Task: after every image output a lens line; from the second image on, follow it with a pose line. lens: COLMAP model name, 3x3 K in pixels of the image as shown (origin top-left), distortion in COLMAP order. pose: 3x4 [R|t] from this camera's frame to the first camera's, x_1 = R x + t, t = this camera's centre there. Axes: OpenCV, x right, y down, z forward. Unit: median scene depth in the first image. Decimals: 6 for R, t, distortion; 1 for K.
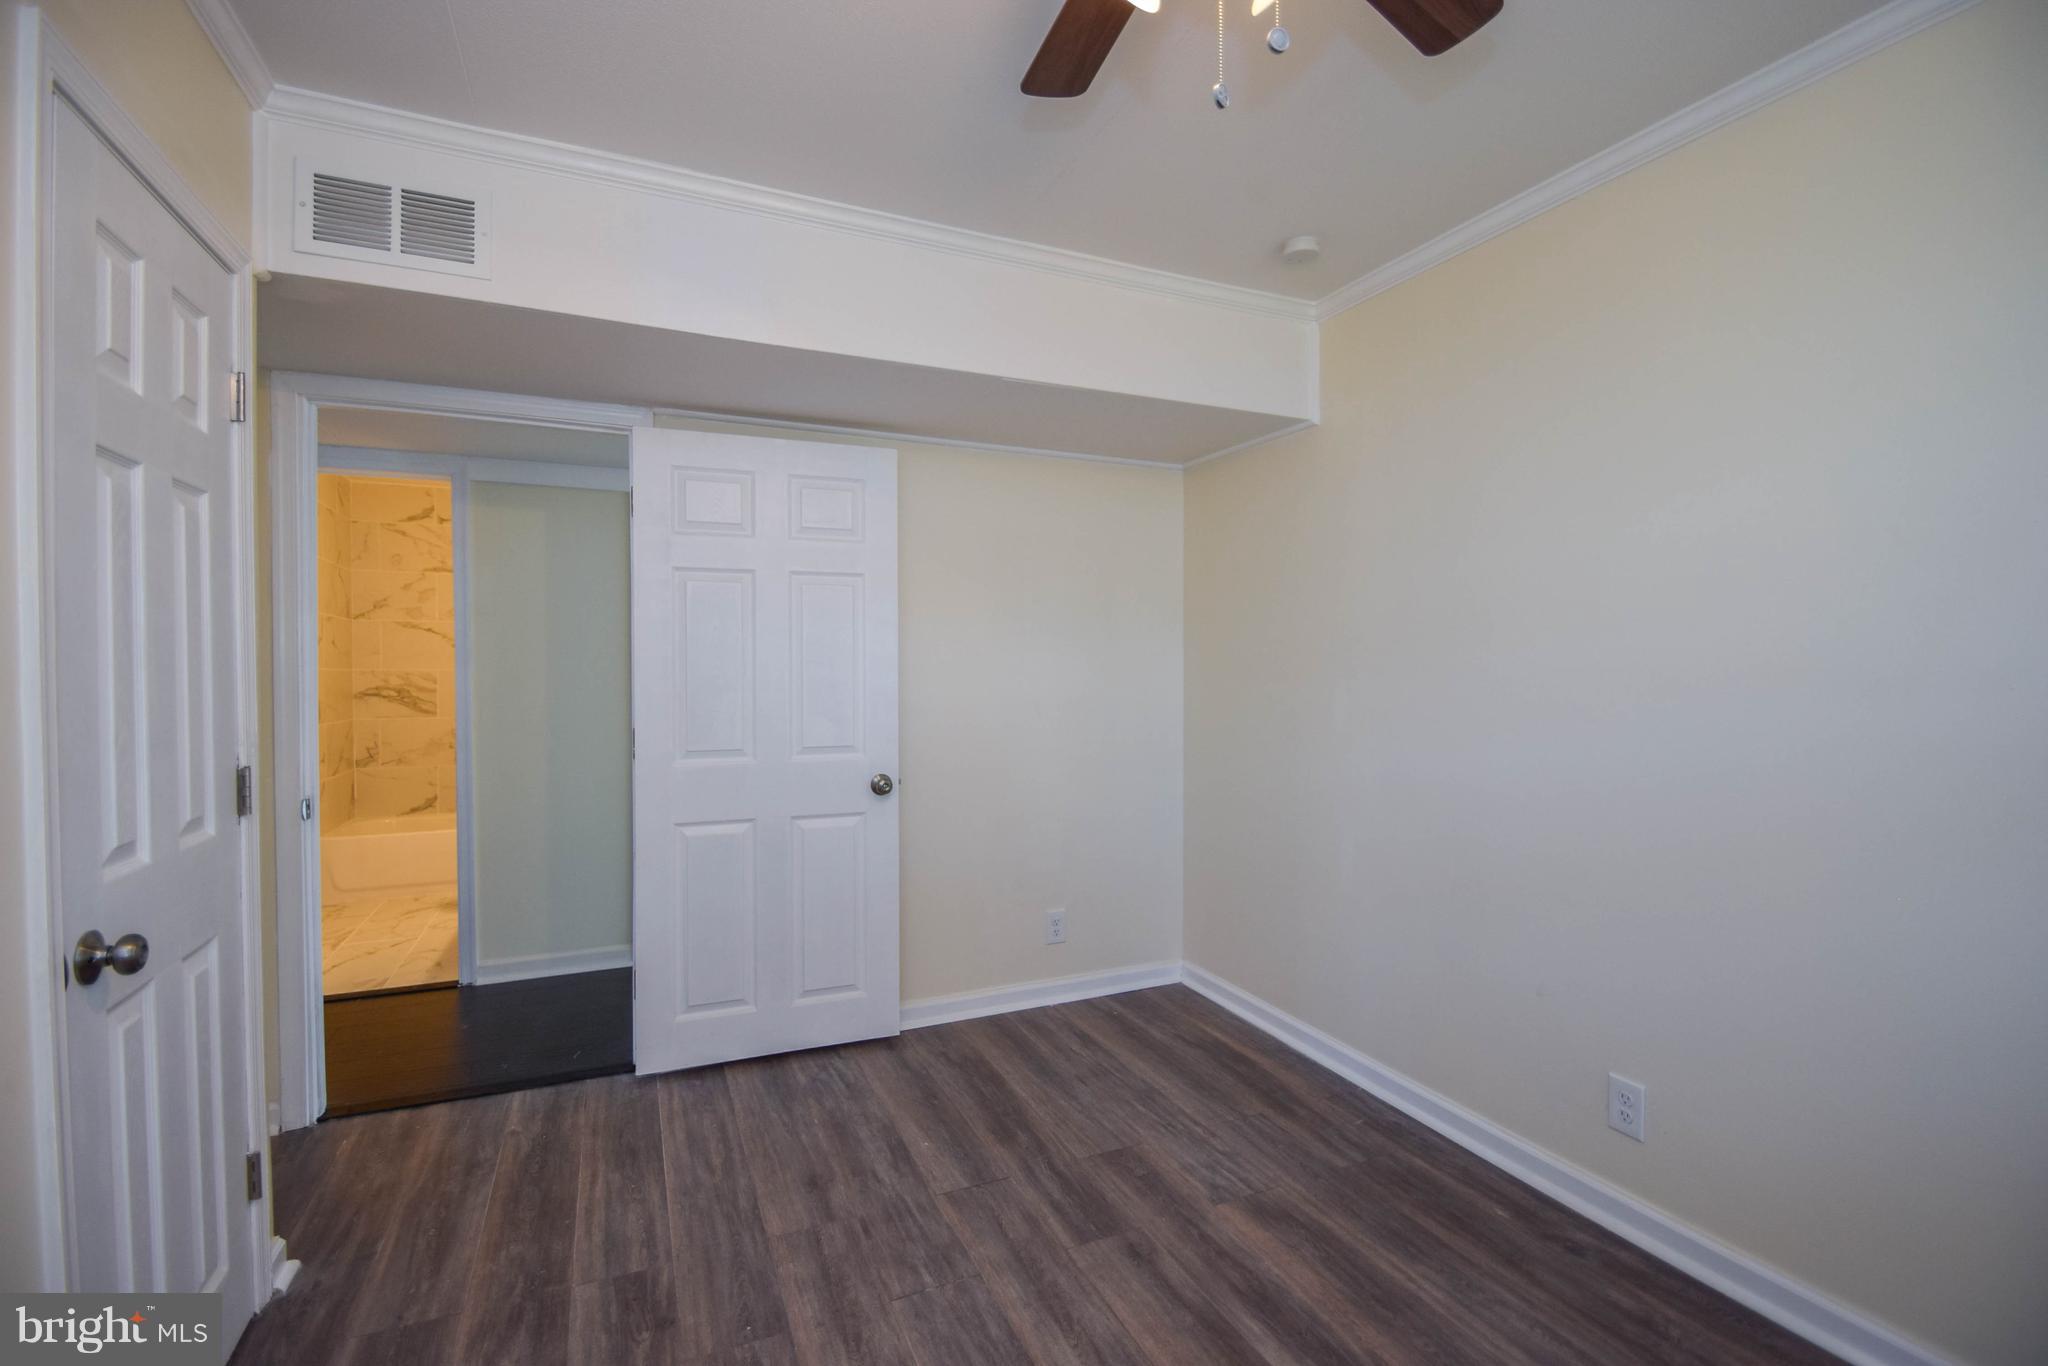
lens RADIAL K [[919.0, 0, 1031.6], [0, 919.0, 675.2], [0, 0, 1]] dist [0.003726, -0.011049]
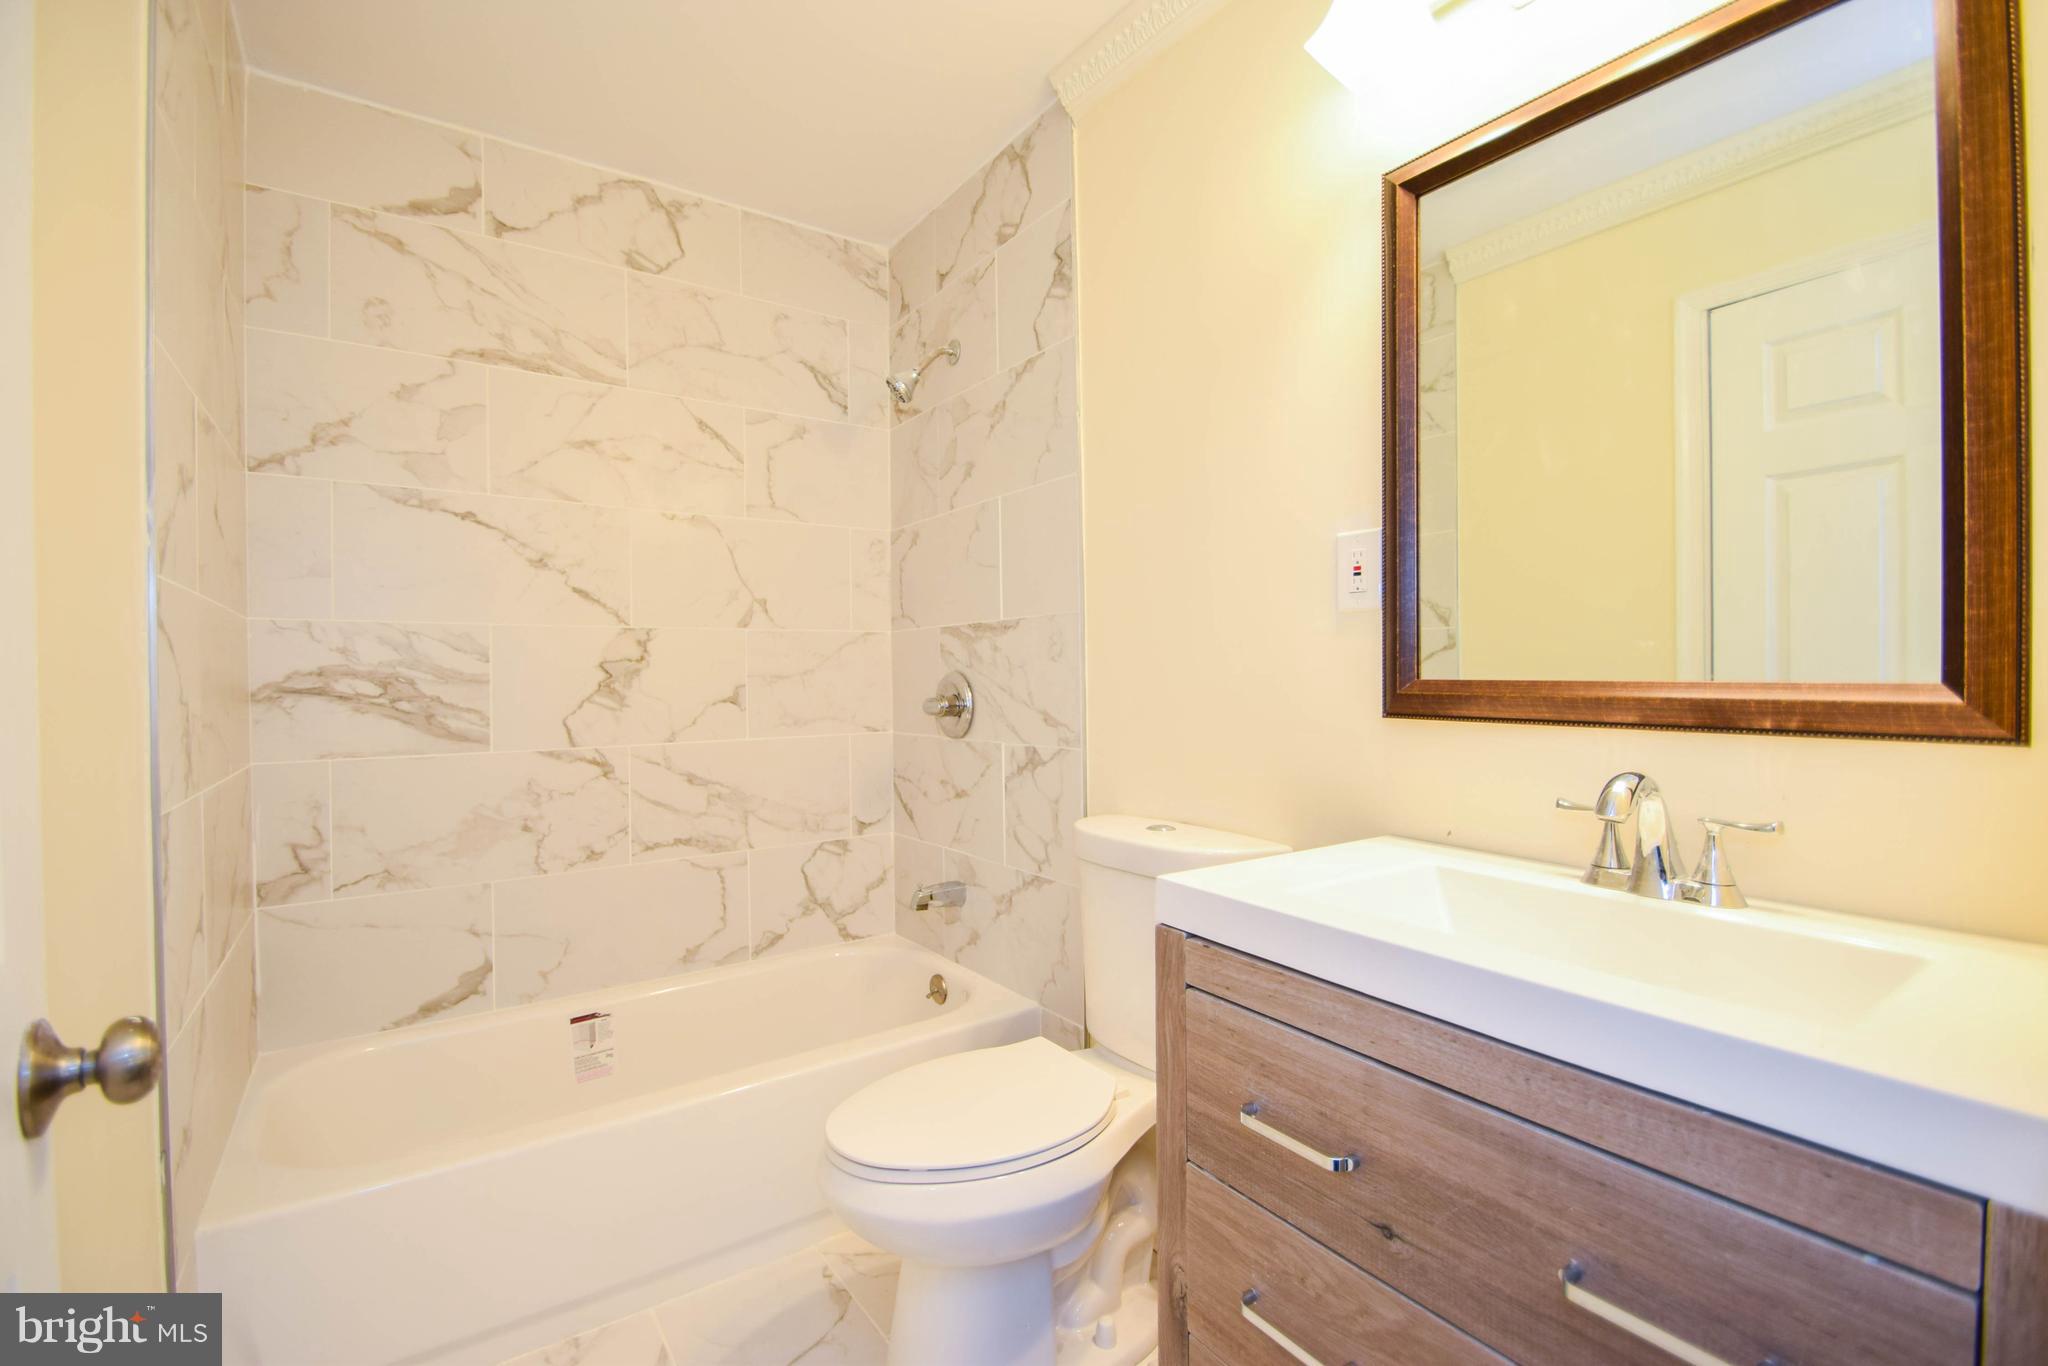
lens RADIAL K [[919.0, 0, 1041.6], [0, 919.0, 671.4], [0, 0, 1]] dist [0.003726, -0.011049]
pose [[0.982674, -0.007483, 0.185191, -0.500988], [0.008318, 0.999958, -0.003734, 0.016815], [-0.185156, 0.005210, 0.982695, 0.597525]]
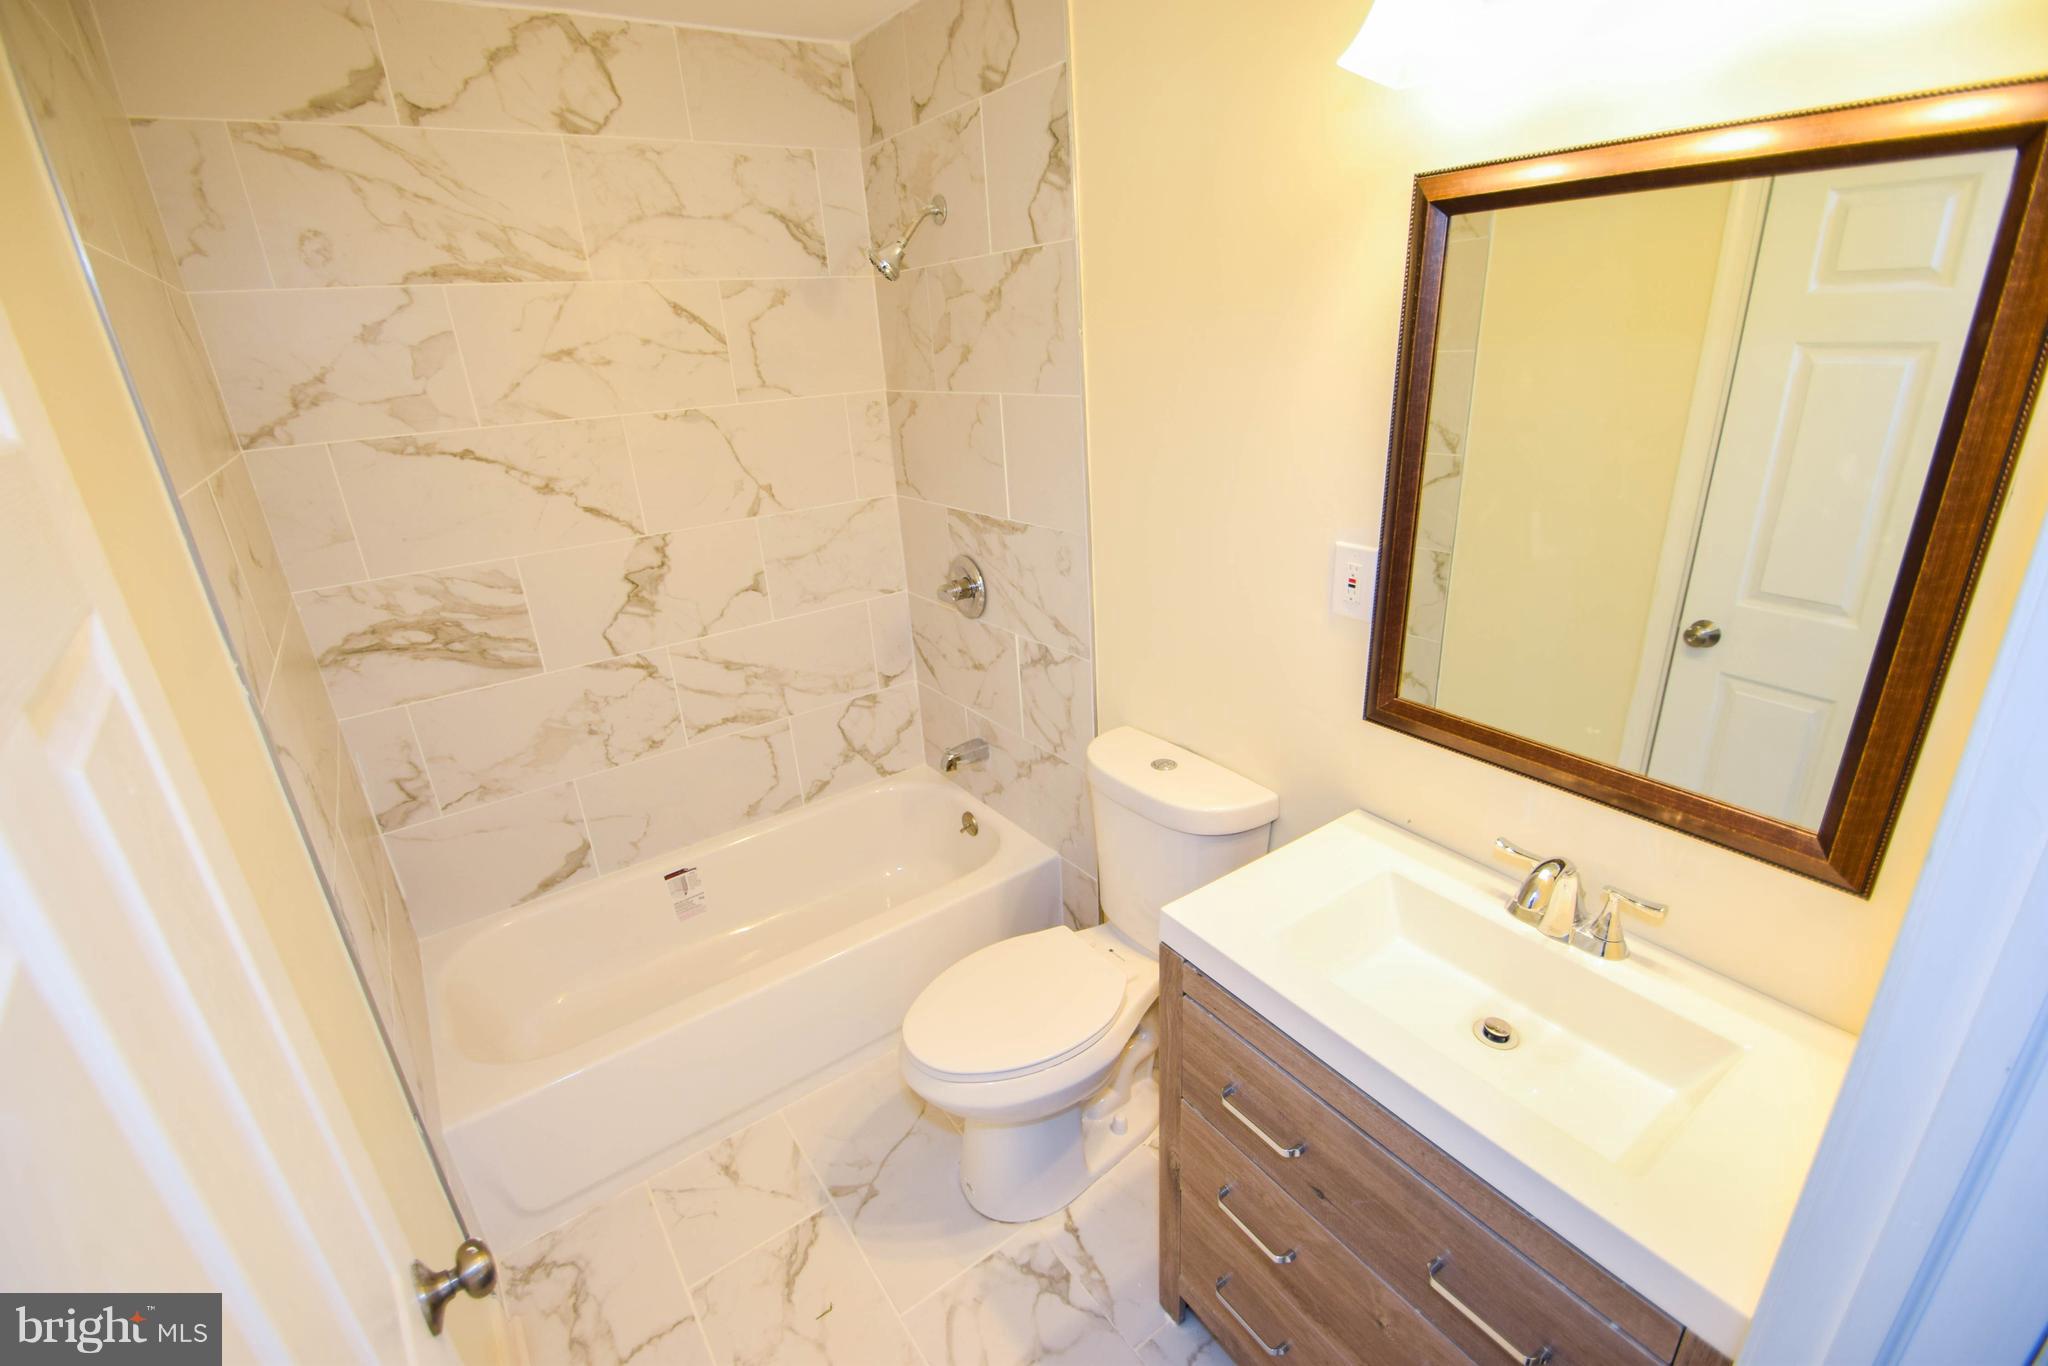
lens RADIAL K [[919.0, 0, 1043.2], [0, 919.0, 685.2], [0, 0, 1]] dist [0.003726, -0.011049]
pose [[0.980197, -0.113156, 0.162508, -0.503498], [0.047588, 0.931208, 0.361370, -0.085641], [-0.192220, -0.346480, 0.918152, 0.591120]]
